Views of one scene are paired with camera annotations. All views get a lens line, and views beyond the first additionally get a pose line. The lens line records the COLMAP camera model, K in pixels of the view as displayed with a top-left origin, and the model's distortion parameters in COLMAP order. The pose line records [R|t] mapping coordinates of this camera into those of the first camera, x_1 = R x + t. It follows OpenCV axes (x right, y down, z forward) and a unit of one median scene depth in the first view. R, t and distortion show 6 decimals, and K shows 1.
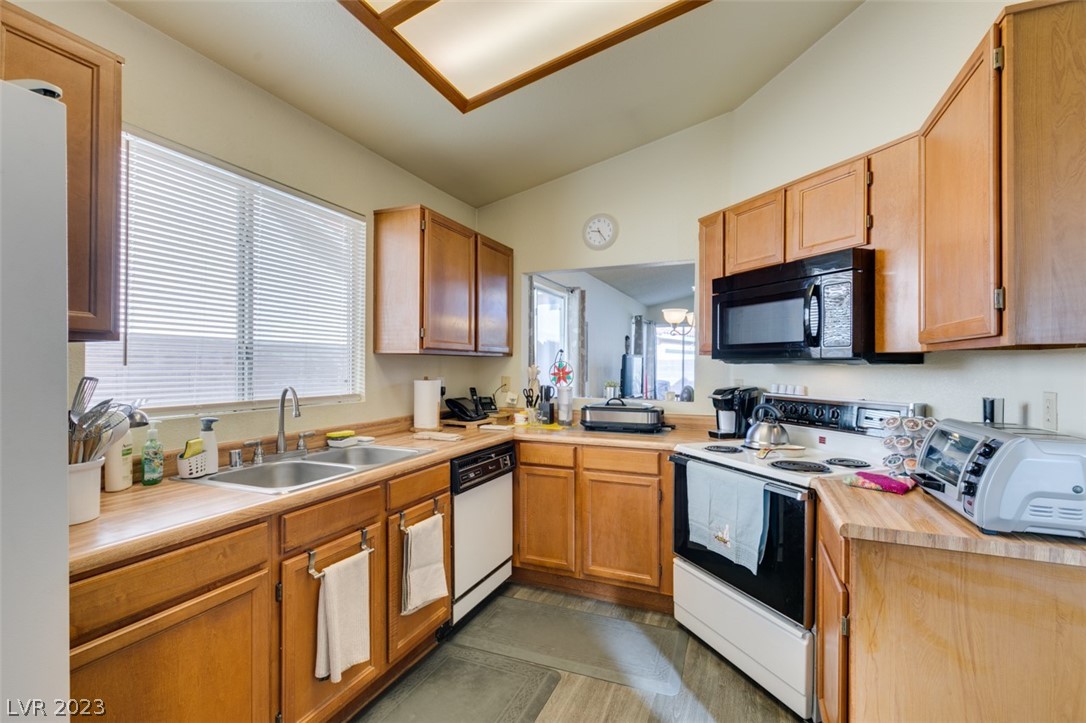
lens RADIAL K [[484.7, 0, 538.5], [0, 484.7, 363.8], [0, 0, 1]] dist [0.003989, 0.000339]
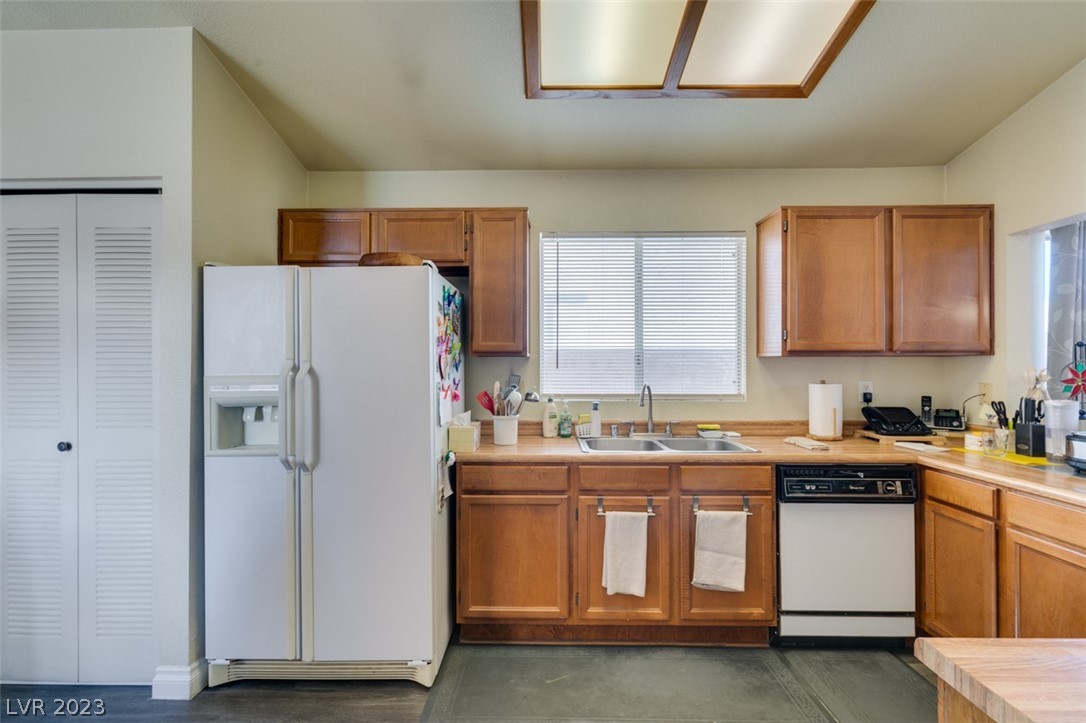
lens RADIAL K [[473.9, 0, 543.0], [0, 473.9, 363.7], [0, 0, 1]] dist [0.000955, 0.000079]
pose [[0.391507, -0.012048, -0.920096, 0.528255], [0.004424, 0.999927, -0.011211, 0.003501], [0.920164, 0.000318, 0.391532, 0.196922]]
